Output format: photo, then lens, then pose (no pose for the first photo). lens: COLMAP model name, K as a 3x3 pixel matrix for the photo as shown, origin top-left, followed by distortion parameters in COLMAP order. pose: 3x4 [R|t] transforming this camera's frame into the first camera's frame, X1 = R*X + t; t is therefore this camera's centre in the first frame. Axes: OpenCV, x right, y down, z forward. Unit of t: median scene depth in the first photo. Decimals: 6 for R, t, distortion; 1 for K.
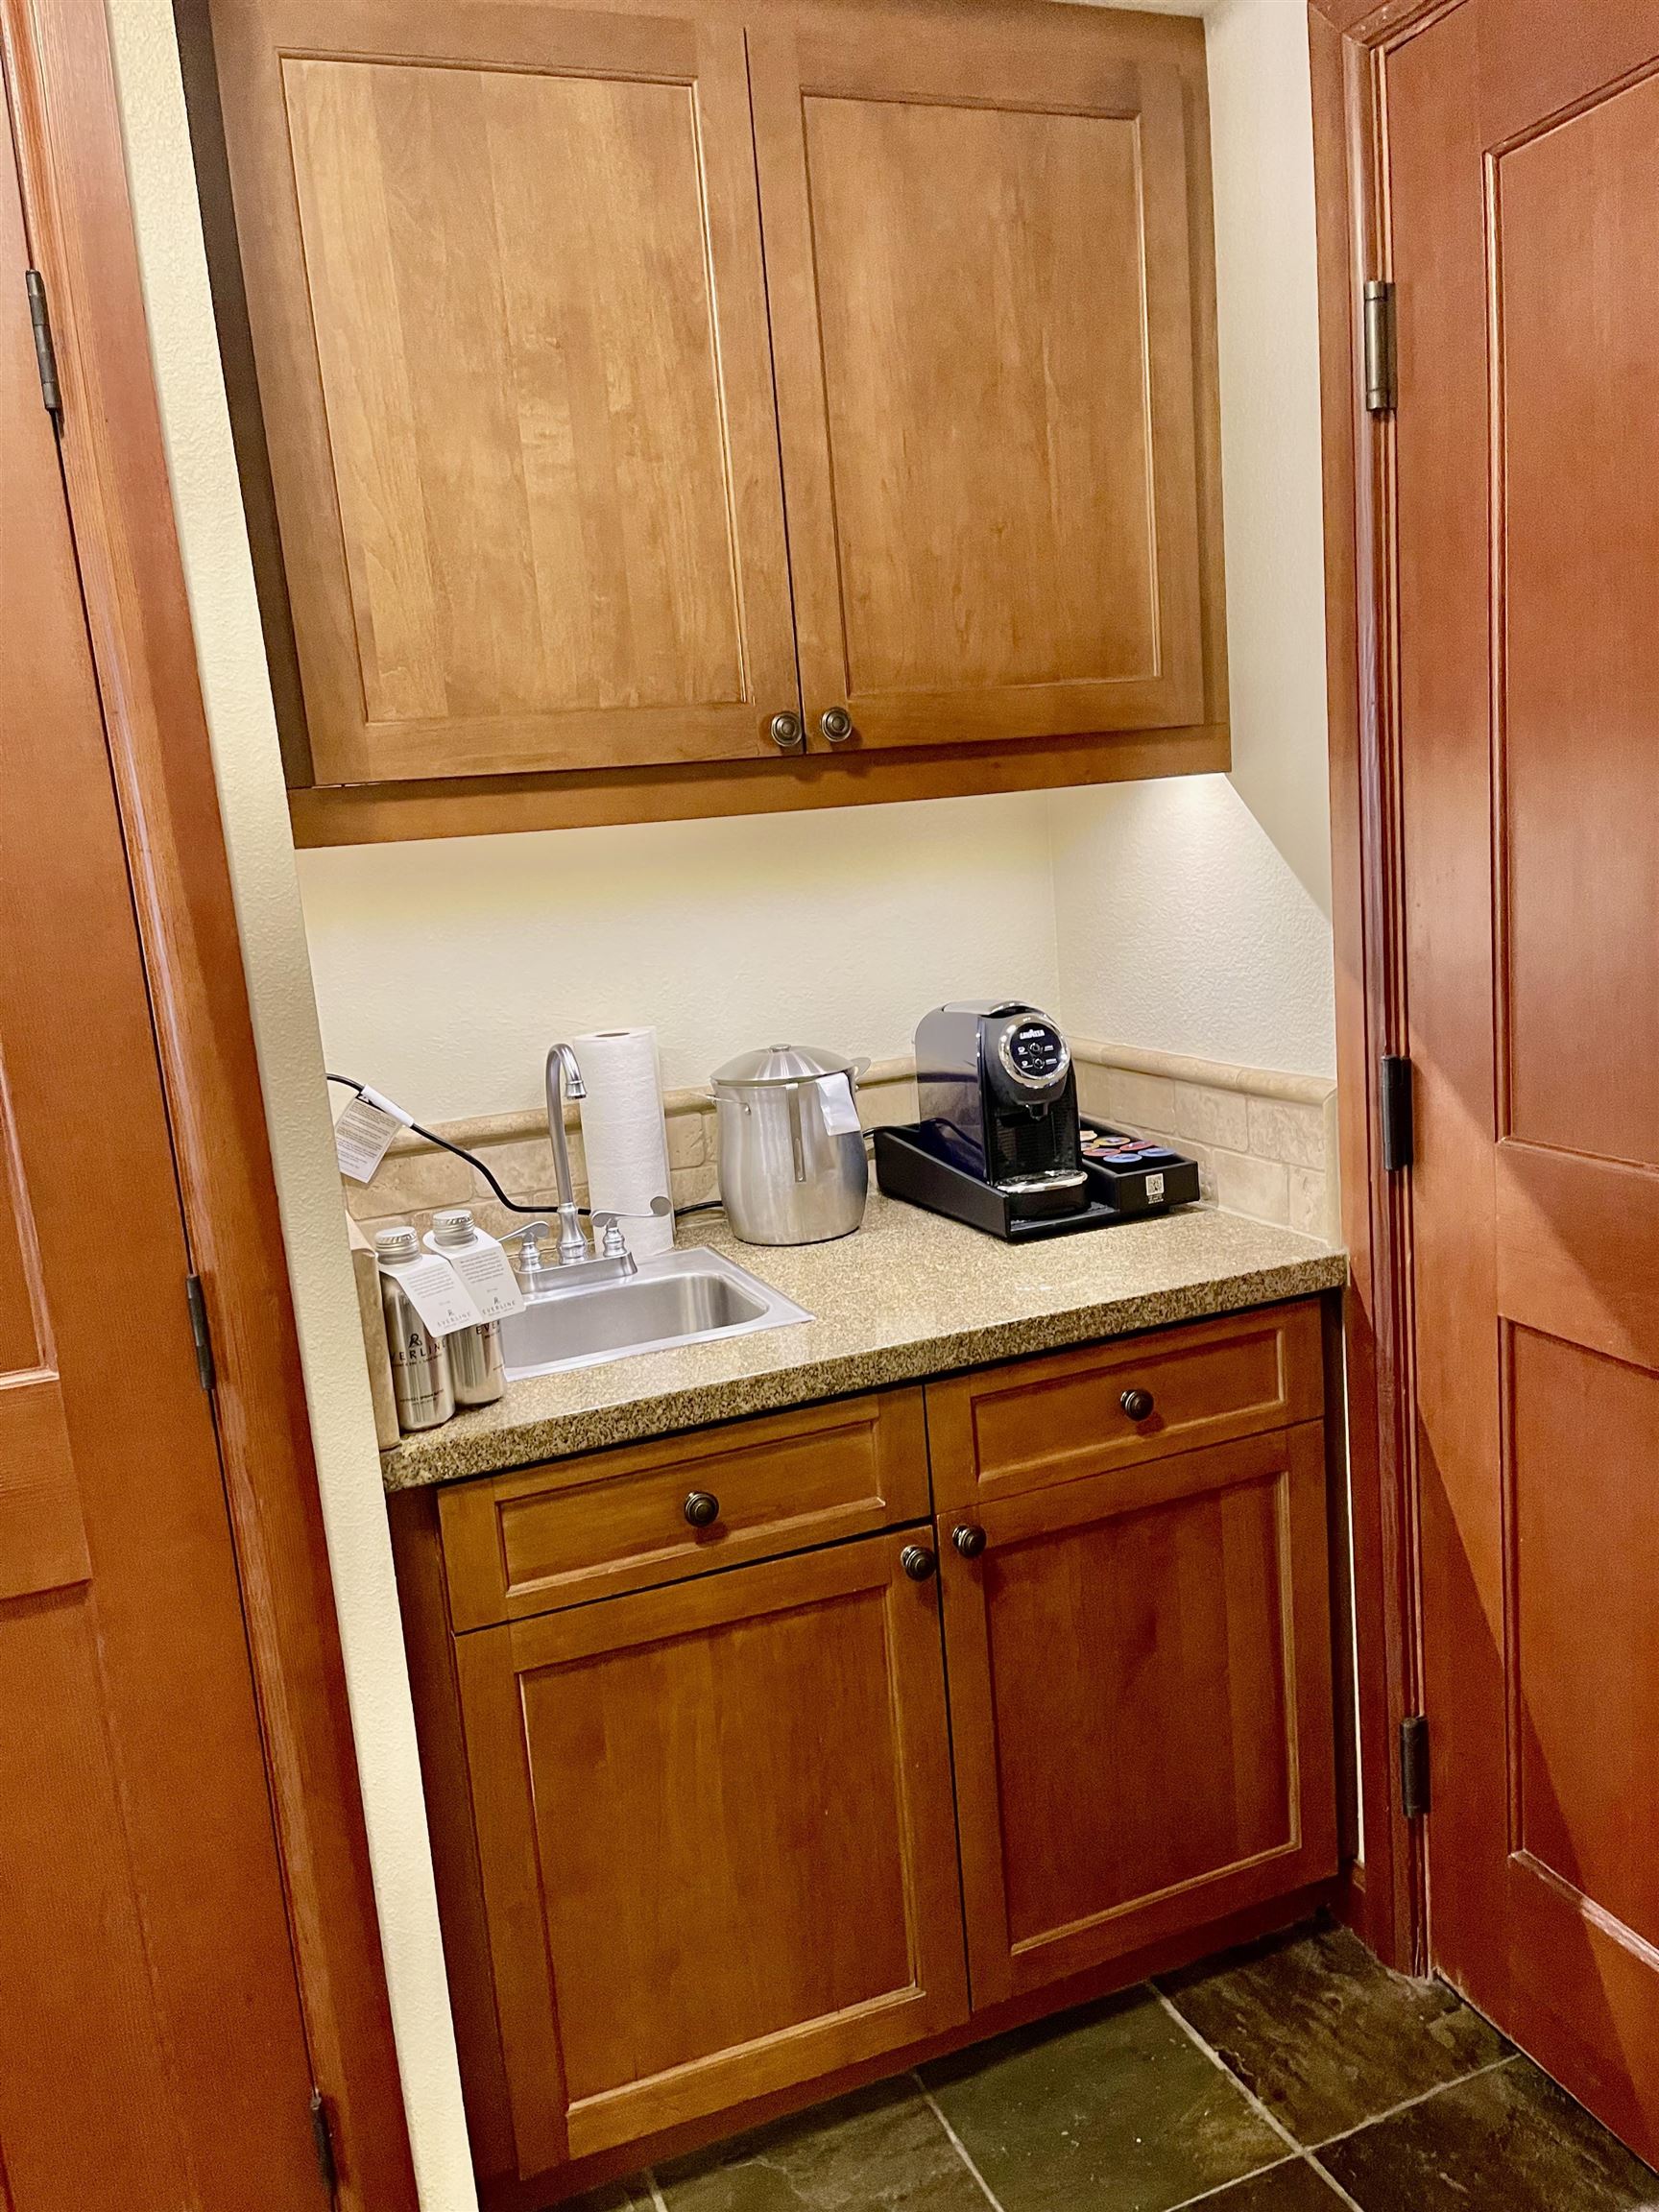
lens RADIAL K [[1656.0, 0, 824.5], [0, 1656.0, 1123.9], [0, 0, 1]] dist [0.090358, -0.125882]
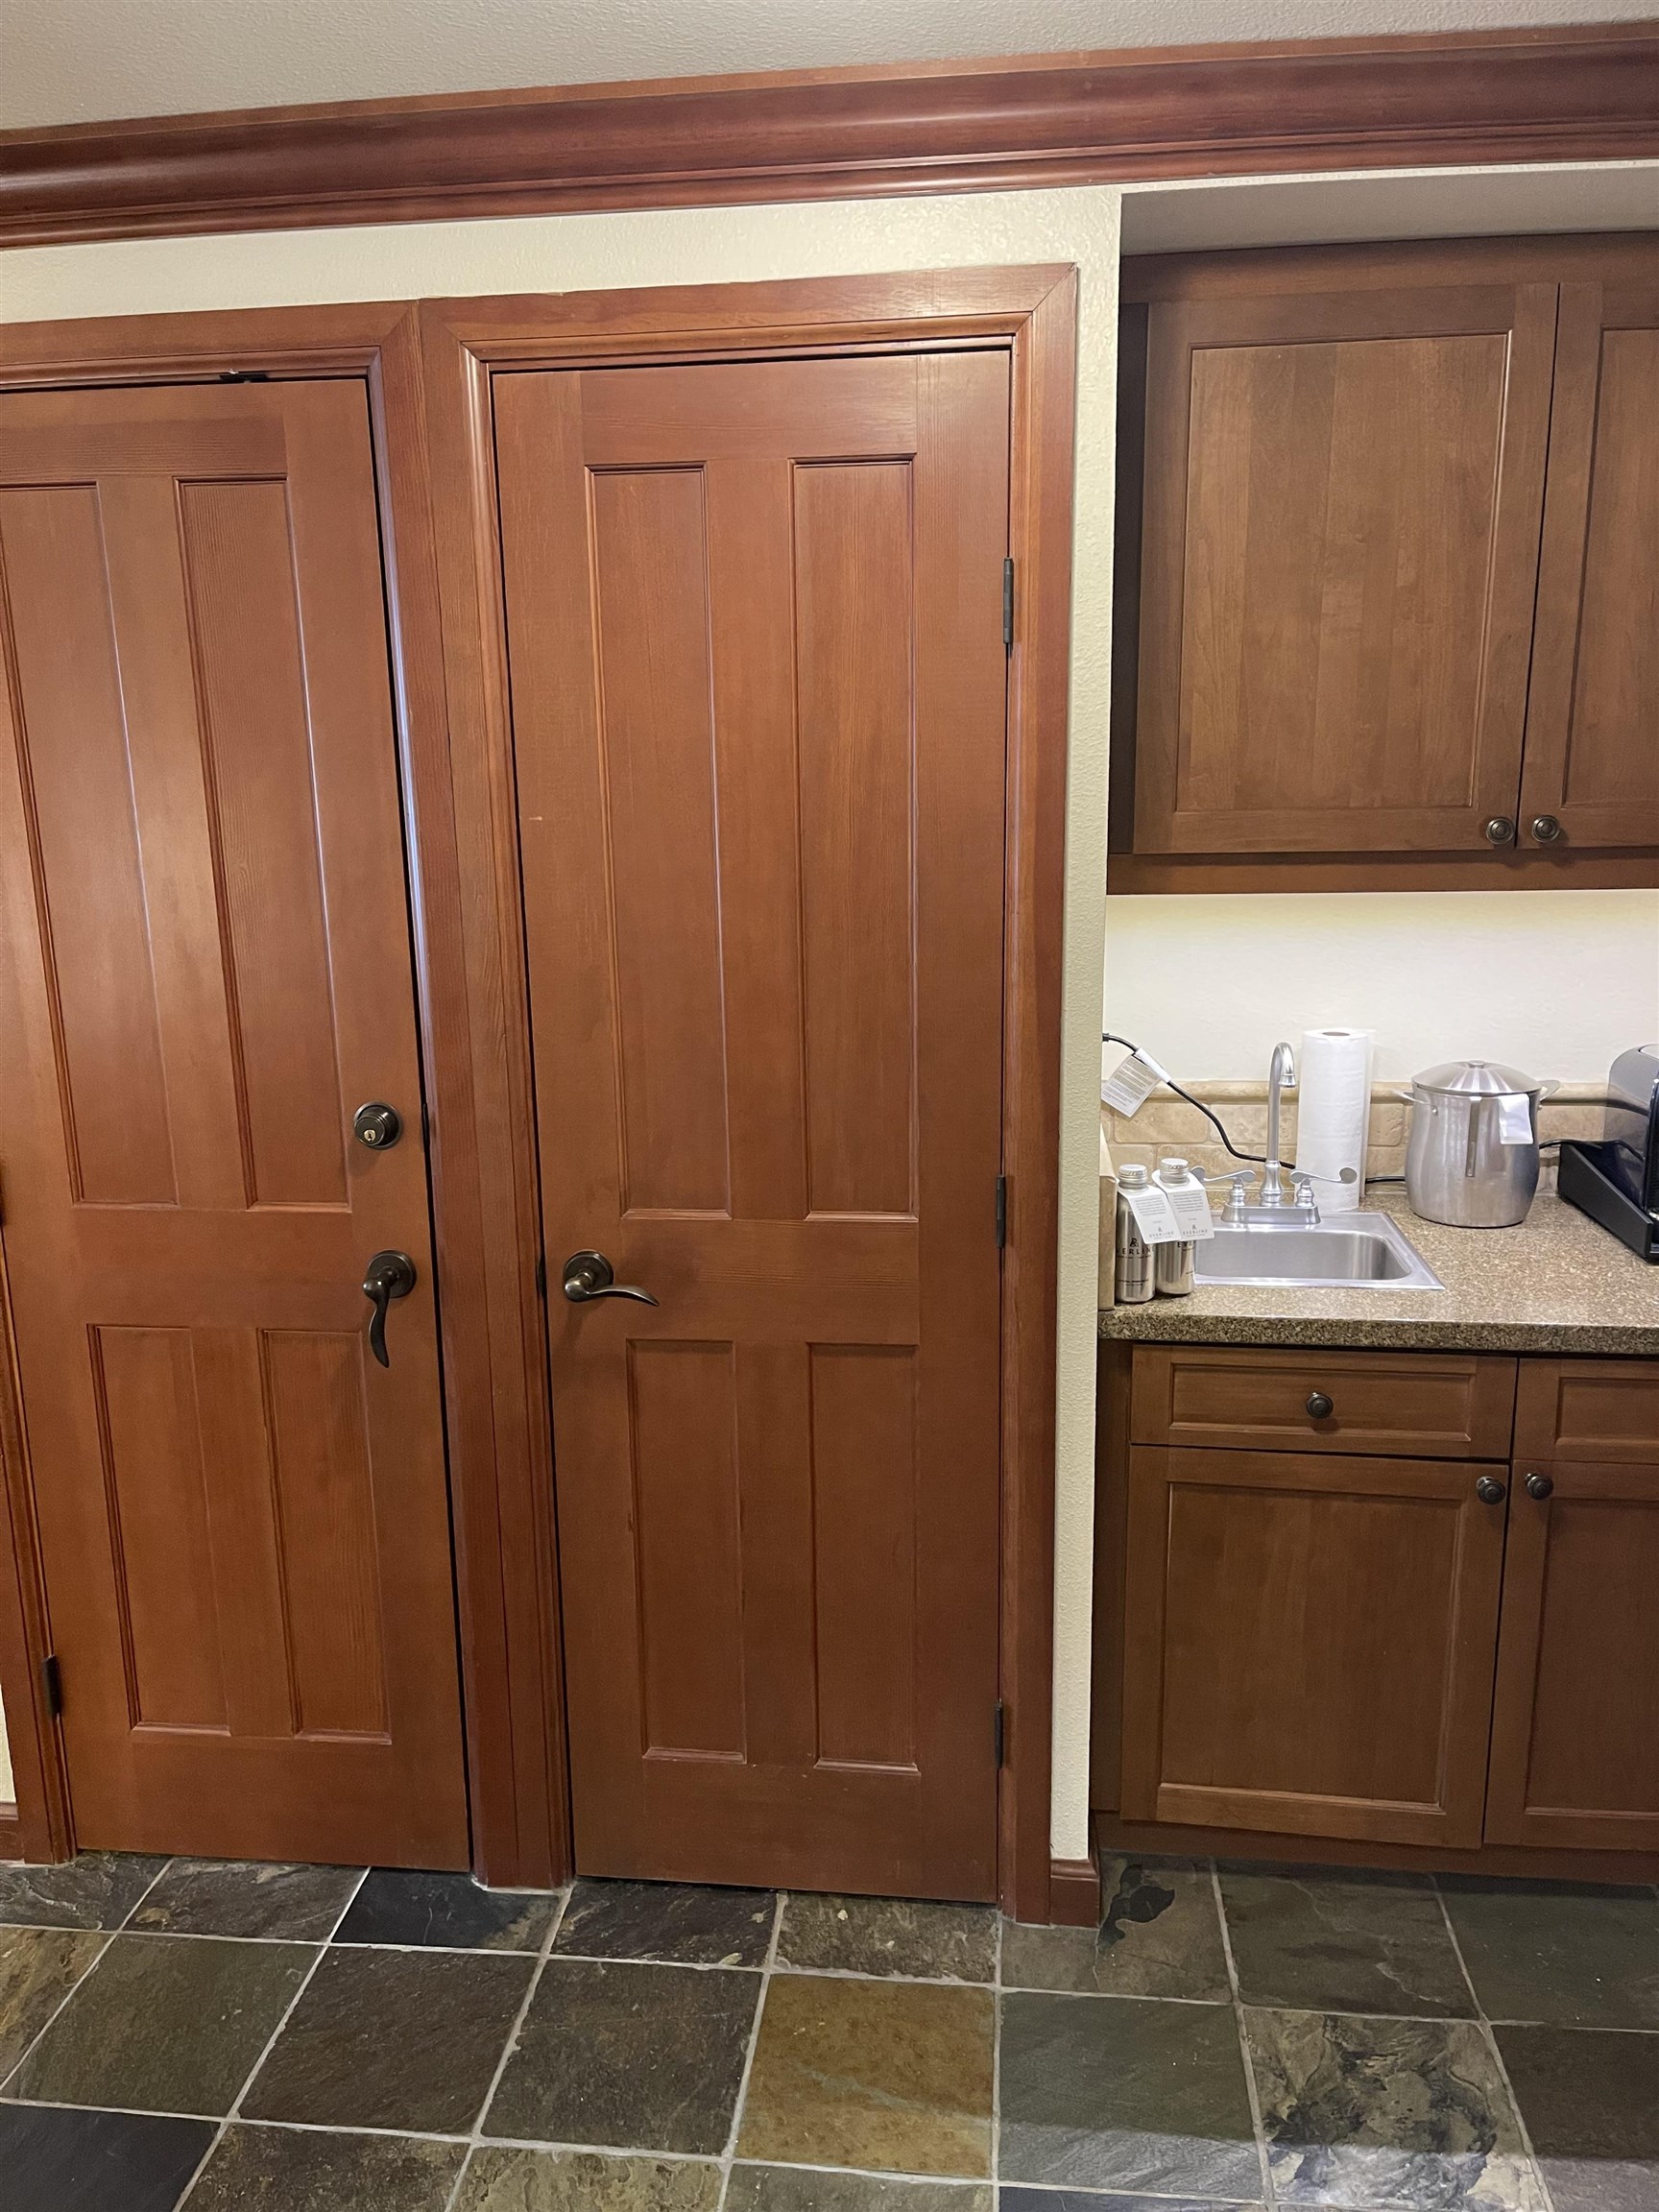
lens RADIAL K [[1656.0, 0, 824.5], [0, 1656.0, 1123.9], [0, 0, 1]] dist [0.090358, -0.125882]
pose [[0.877769, 0.172092, -0.447108, 0.136955], [-0.141039, 0.984722, 0.102131, -0.076185], [0.457853, -0.026588, 0.888630, -0.383164]]
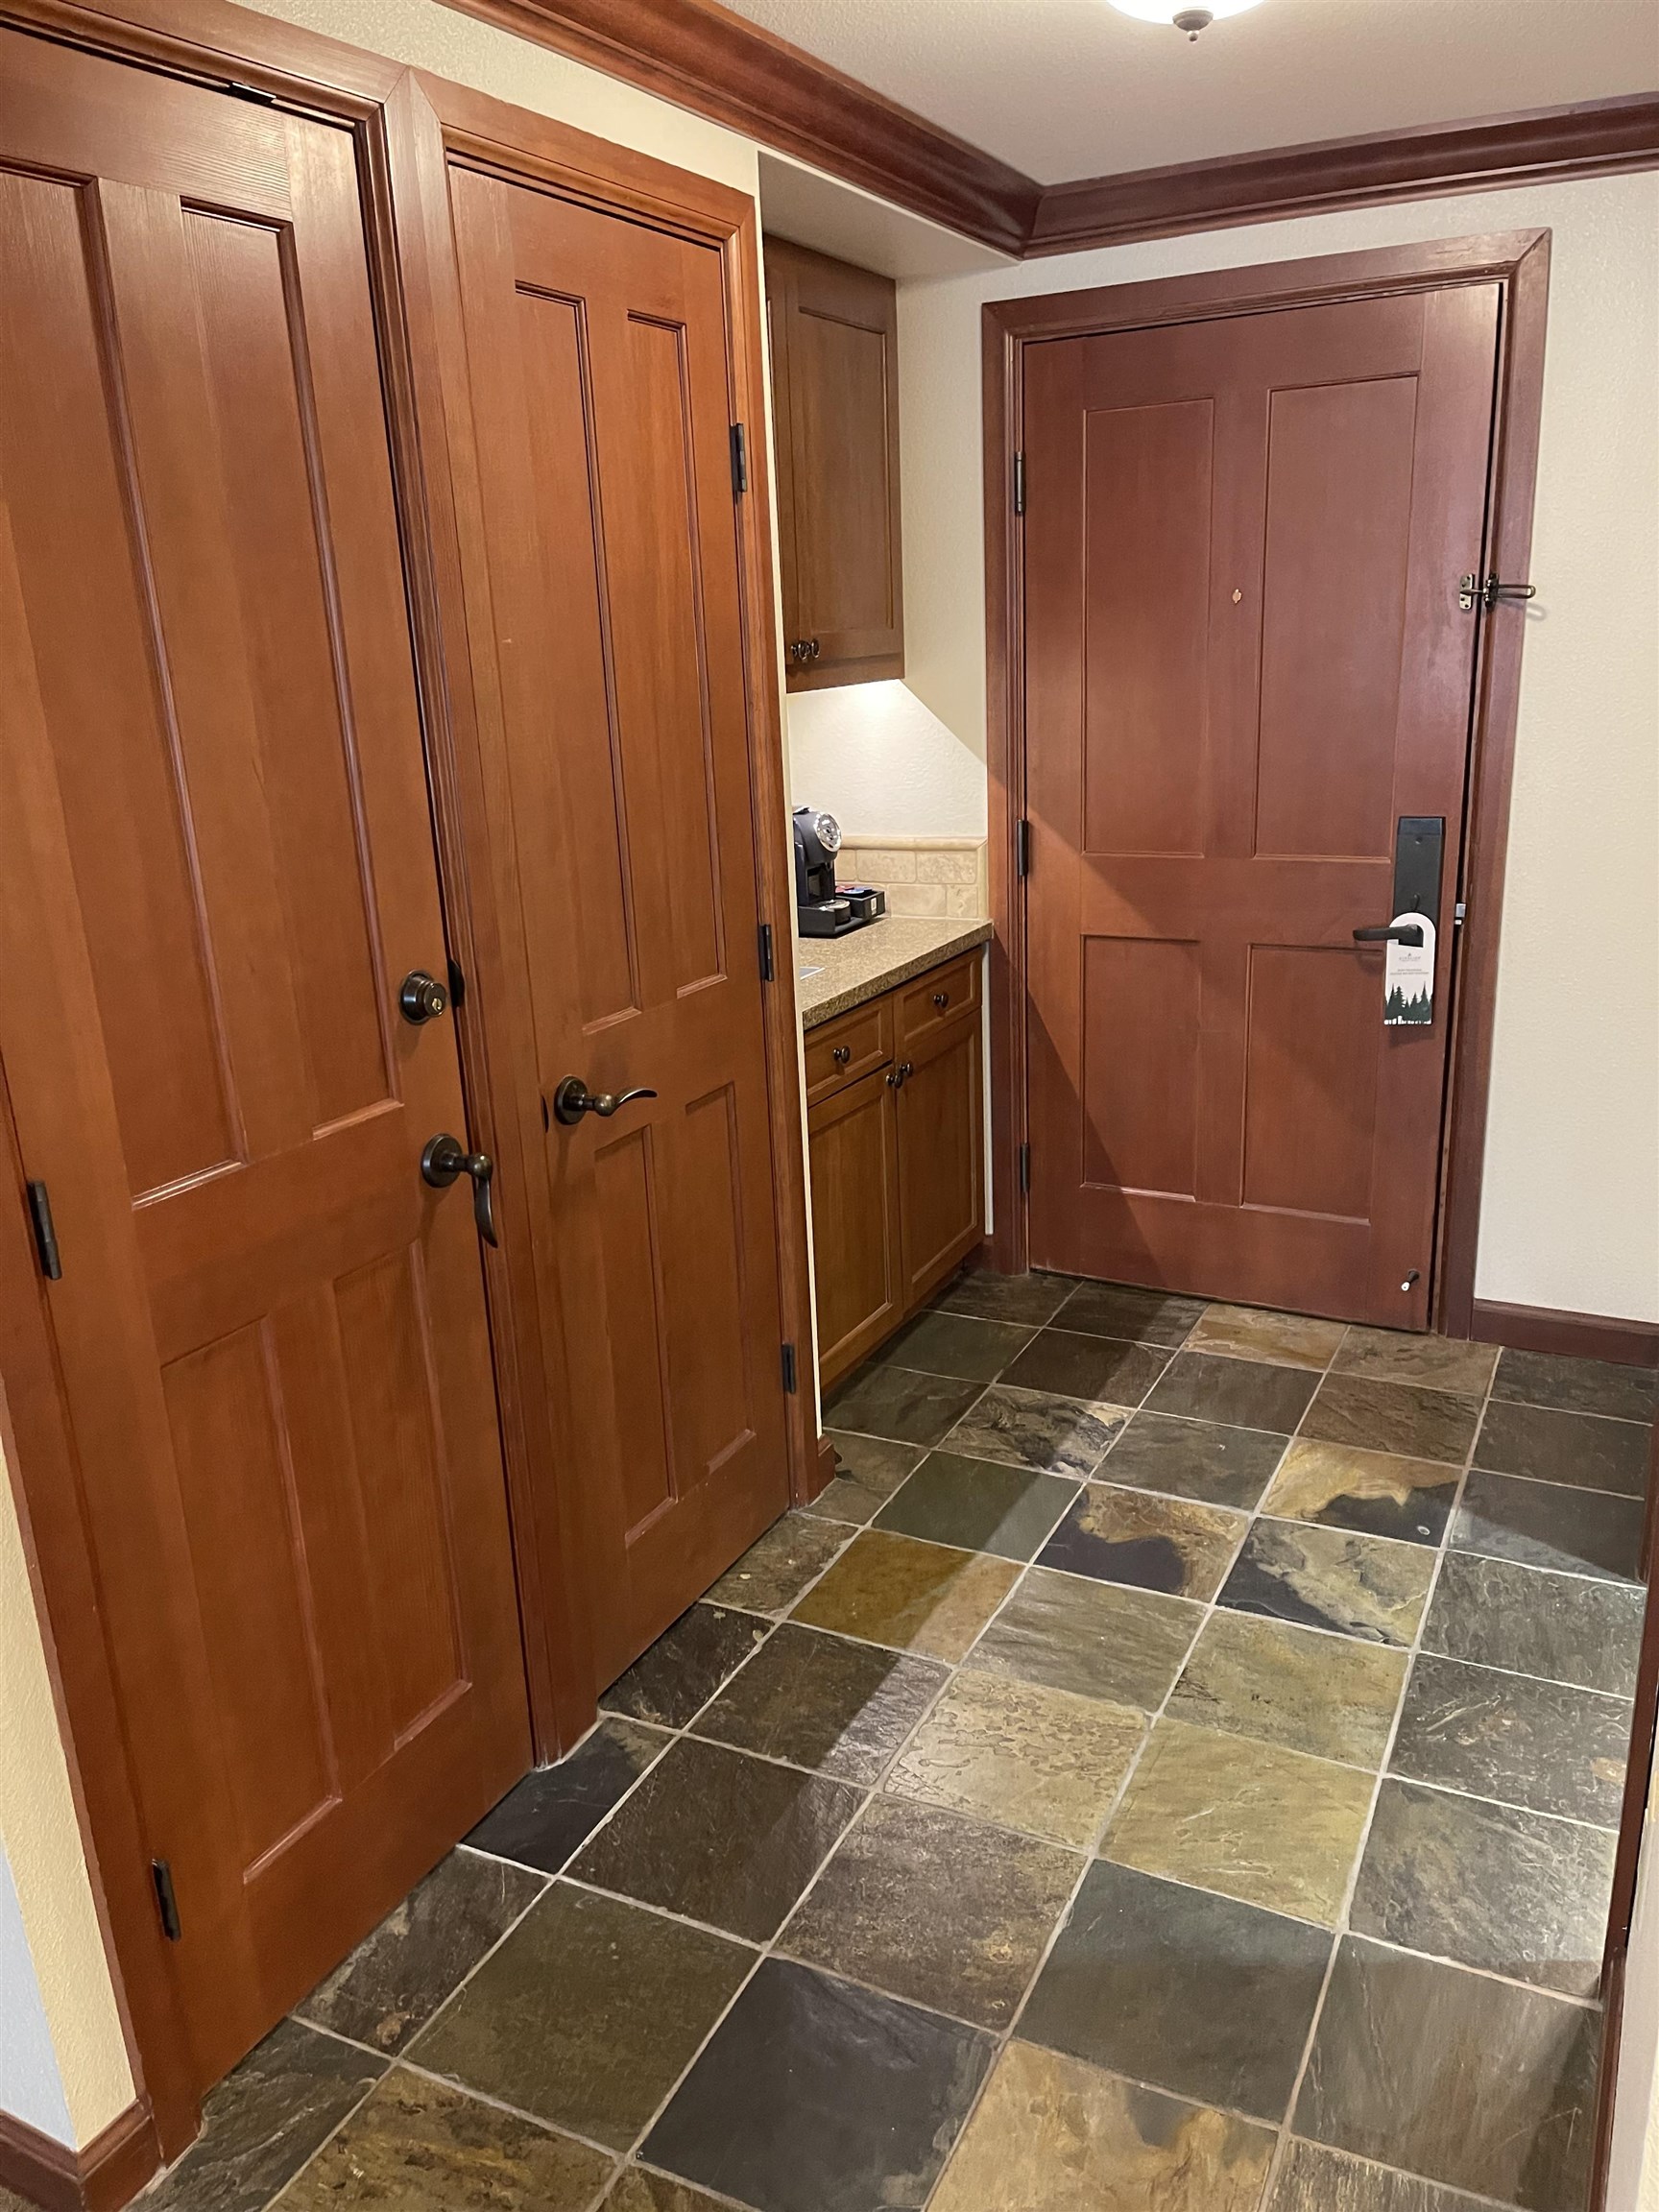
lens RADIAL K [[1656.0, 0, 824.5], [0, 1656.0, 1123.9], [0, 0, 1]] dist [0.090358, -0.125882]
pose [[0.751158, -0.141159, 0.644853, -1.317252], [0.099513, 0.989920, 0.100777, 0.107888], [-0.652578, -0.011529, 0.757634, -0.458186]]
